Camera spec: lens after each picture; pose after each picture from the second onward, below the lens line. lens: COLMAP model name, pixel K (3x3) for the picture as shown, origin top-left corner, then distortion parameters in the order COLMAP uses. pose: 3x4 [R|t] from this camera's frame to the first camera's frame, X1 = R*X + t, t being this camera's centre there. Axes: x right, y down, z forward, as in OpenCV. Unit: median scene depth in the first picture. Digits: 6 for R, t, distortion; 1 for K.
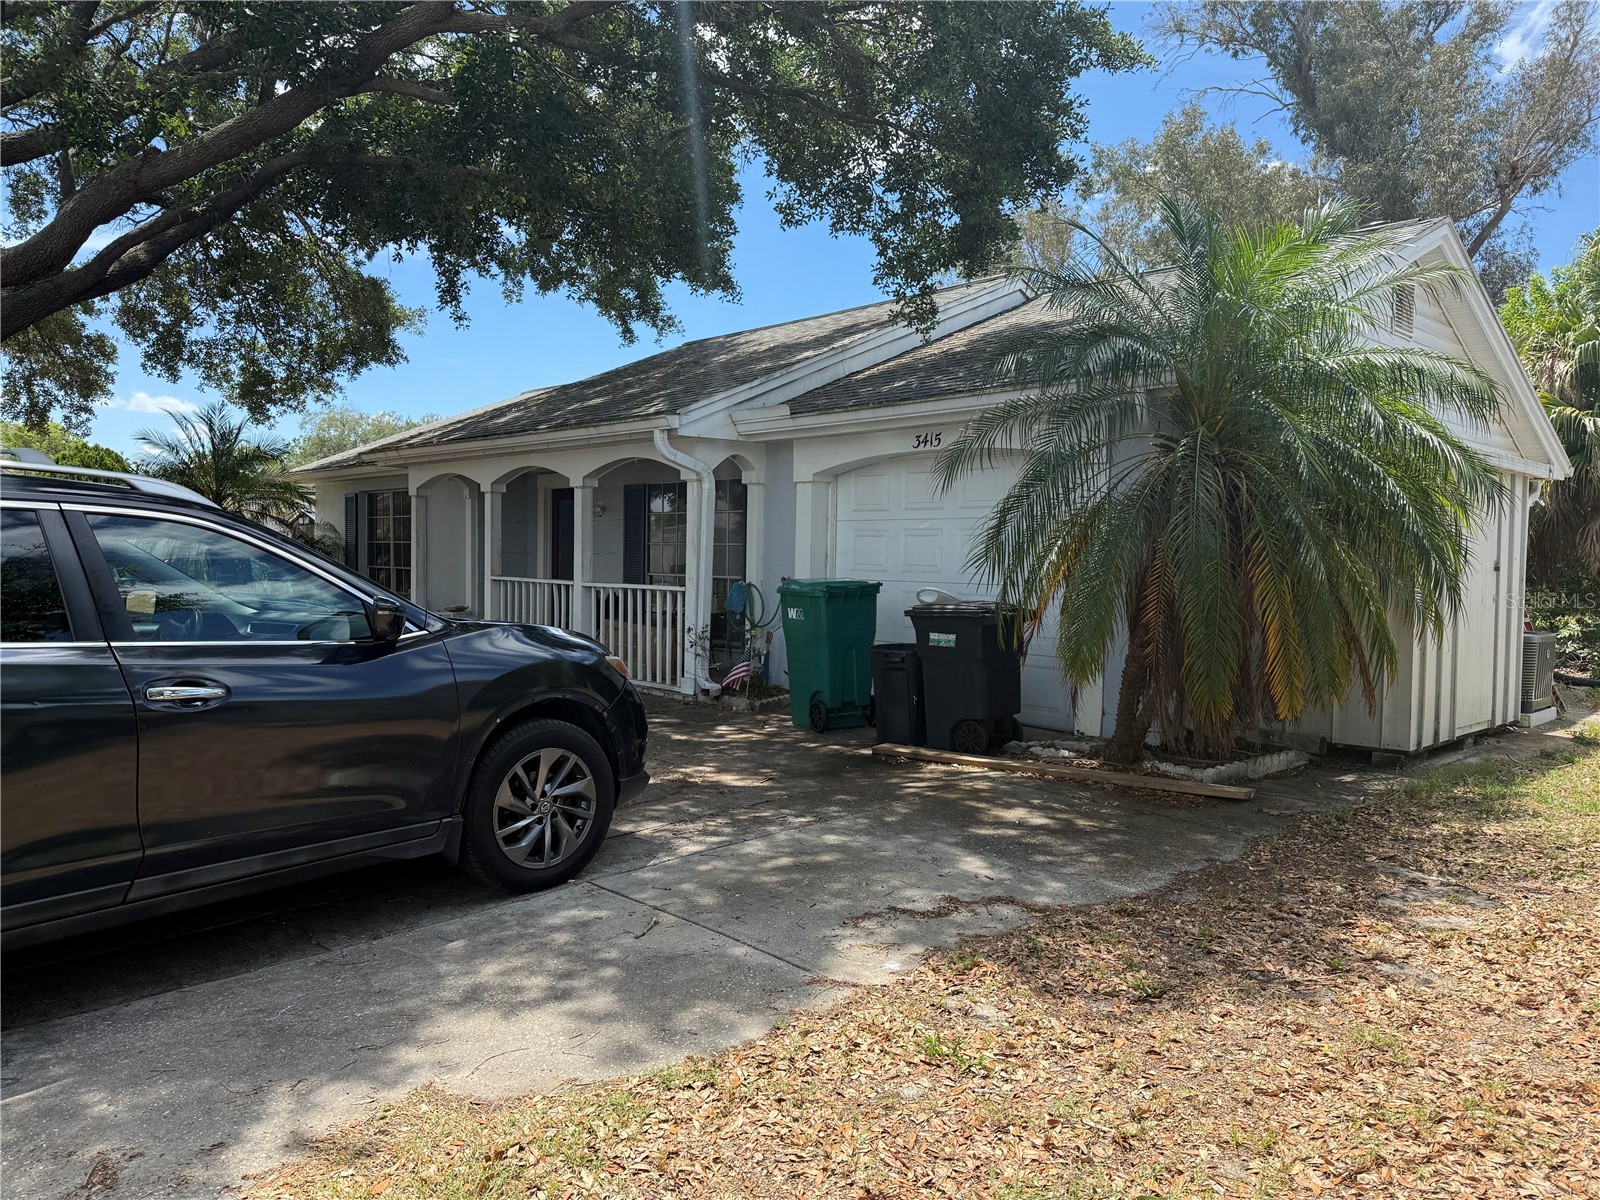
lens RADIAL K [[1133.7, 0, 796.8], [0, 1133.7, 602.7], [0, 0, 1]] dist [0.041442, -0.032192]
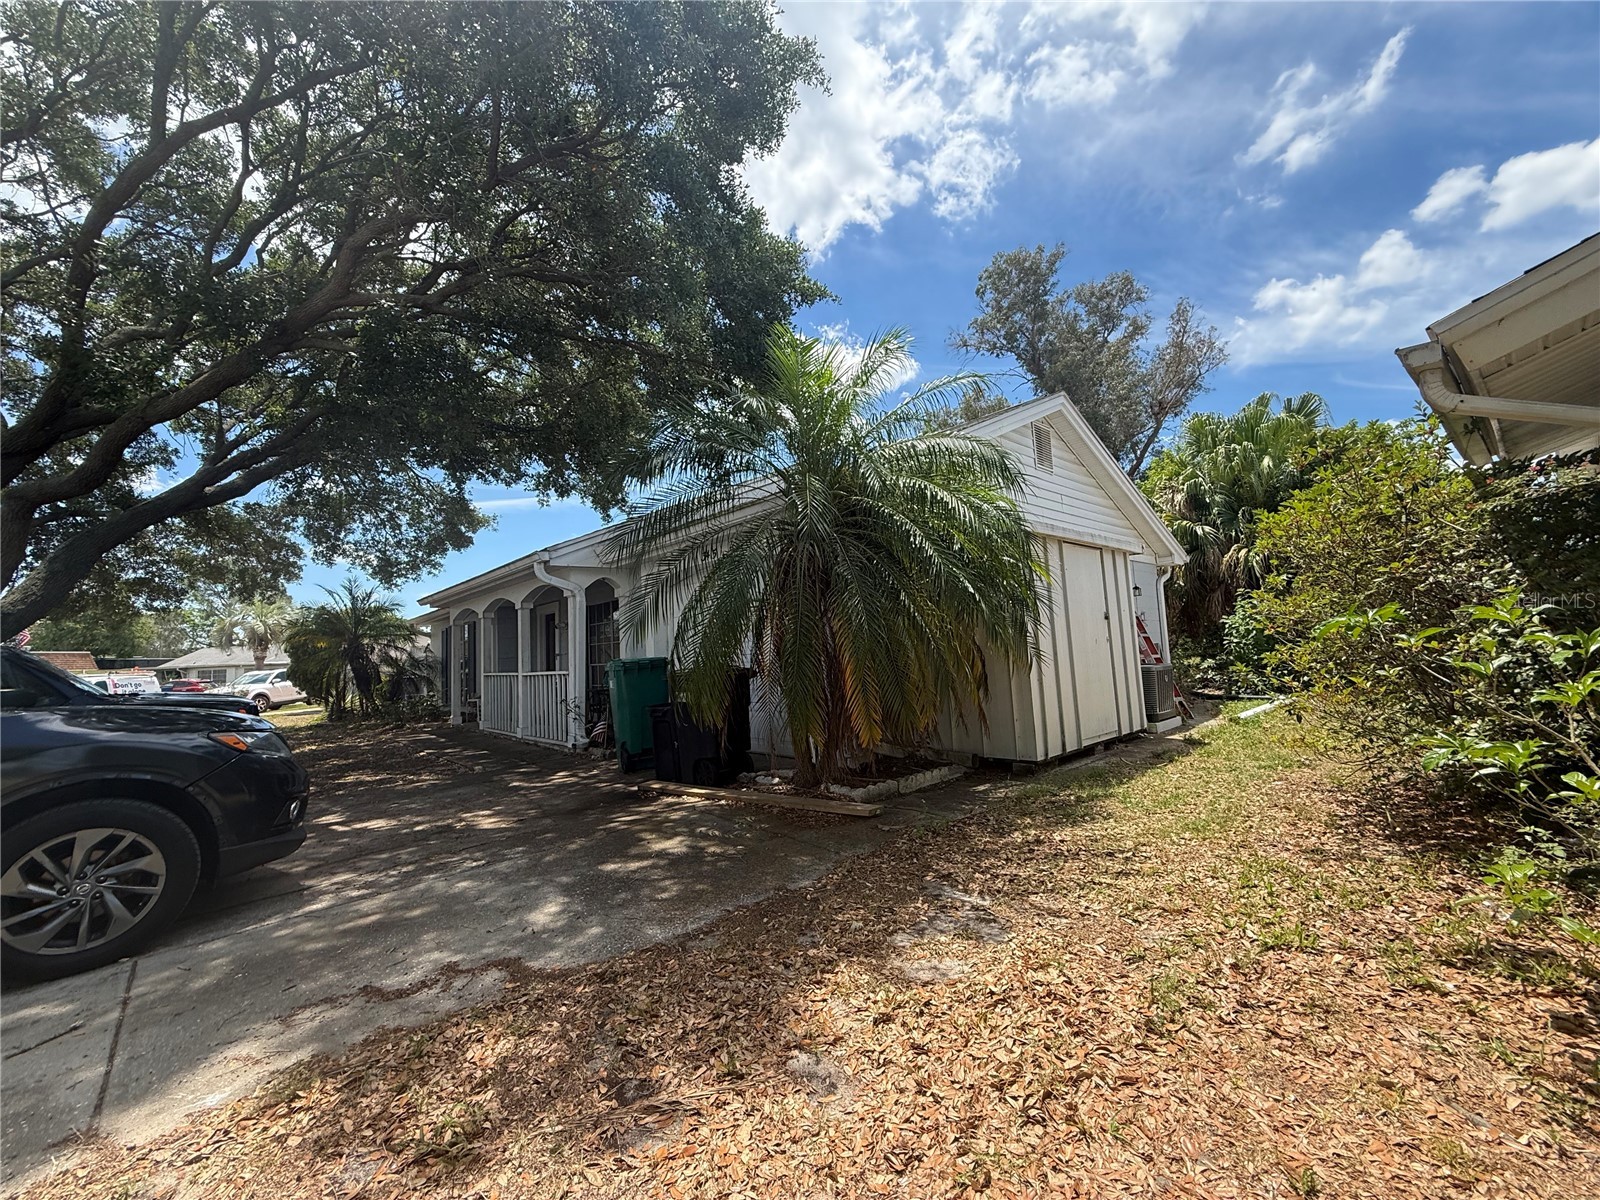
lens RADIAL K [[643.4, 0, 793.7], [0, 643.4, 594.8], [0, 0, 1]] dist [0.003249, -0.000169]
pose [[0.997688, -0.067057, -0.011045, 0.205467], [0.065012, 0.989061, -0.132405, 0.017052], [0.019803, 0.131381, 0.991134, 0.187491]]
